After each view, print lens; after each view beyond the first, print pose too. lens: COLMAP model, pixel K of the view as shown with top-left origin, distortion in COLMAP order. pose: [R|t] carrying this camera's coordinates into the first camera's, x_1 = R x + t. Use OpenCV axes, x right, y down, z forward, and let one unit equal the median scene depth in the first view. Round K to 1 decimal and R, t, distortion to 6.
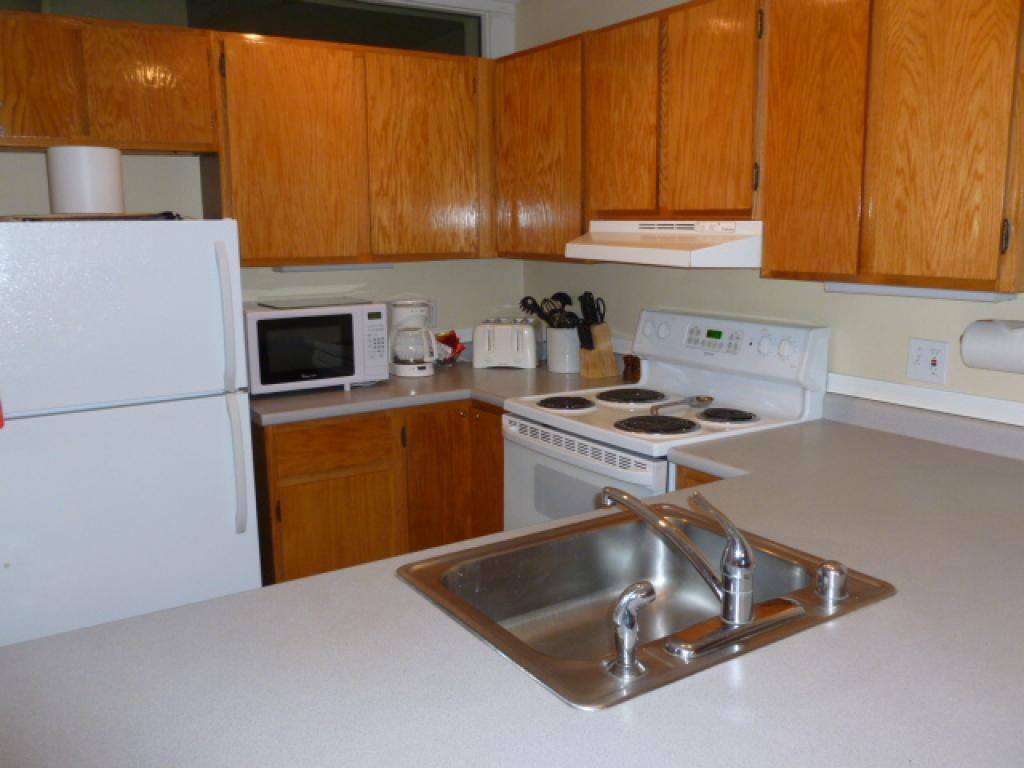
lens RADIAL K [[884.4, 0, 512.0], [0, 884.4, 384.0], [0, 0, 1]] dist [-0.022896, 0.011297]
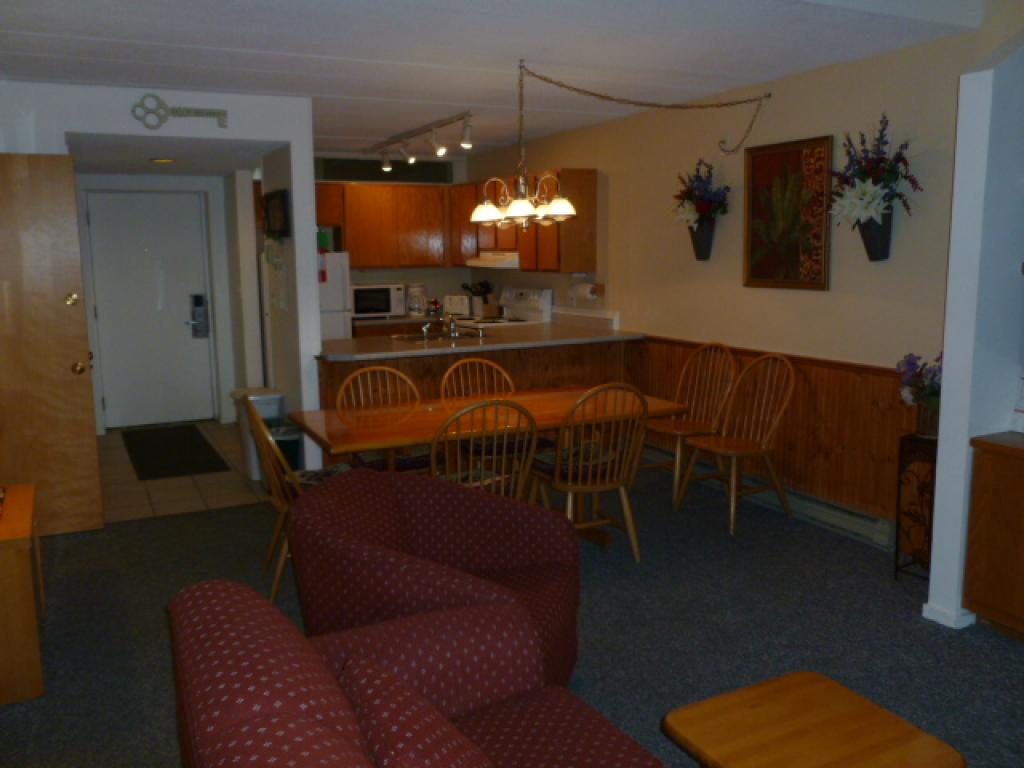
lens RADIAL K [[884.4, 0, 512.0], [0, 884.4, 384.0], [0, 0, 1]] dist [-0.022896, 0.011297]
pose [[0.993593, 0.015044, -0.112012, 0.513145], [-0.018142, 0.999479, -0.026686, 0.288803], [0.111553, 0.028547, 0.993348, -1.666701]]
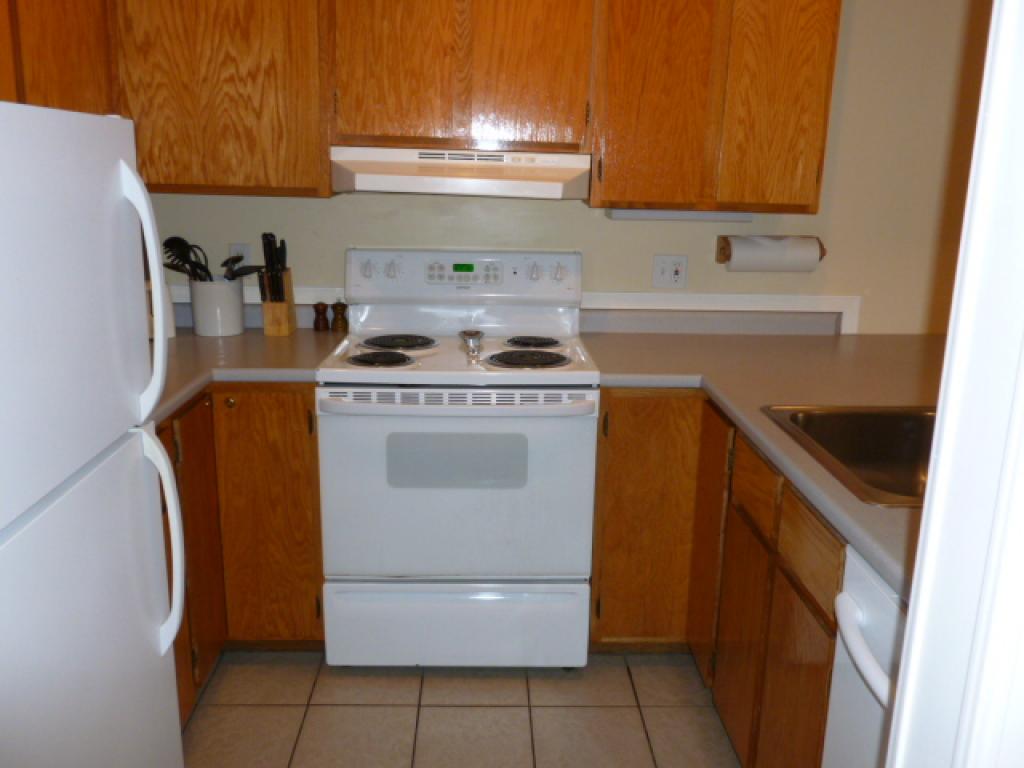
lens RADIAL K [[884.4, 0, 512.0], [0, 884.4, 384.0], [0, 0, 1]] dist [-0.022896, 0.011297]
pose [[0.495312, -0.183707, 0.849069, -0.647886], [0.125047, 0.982283, 0.139582, -0.063029], [-0.859668, 0.037037, 0.509508, 0.473493]]
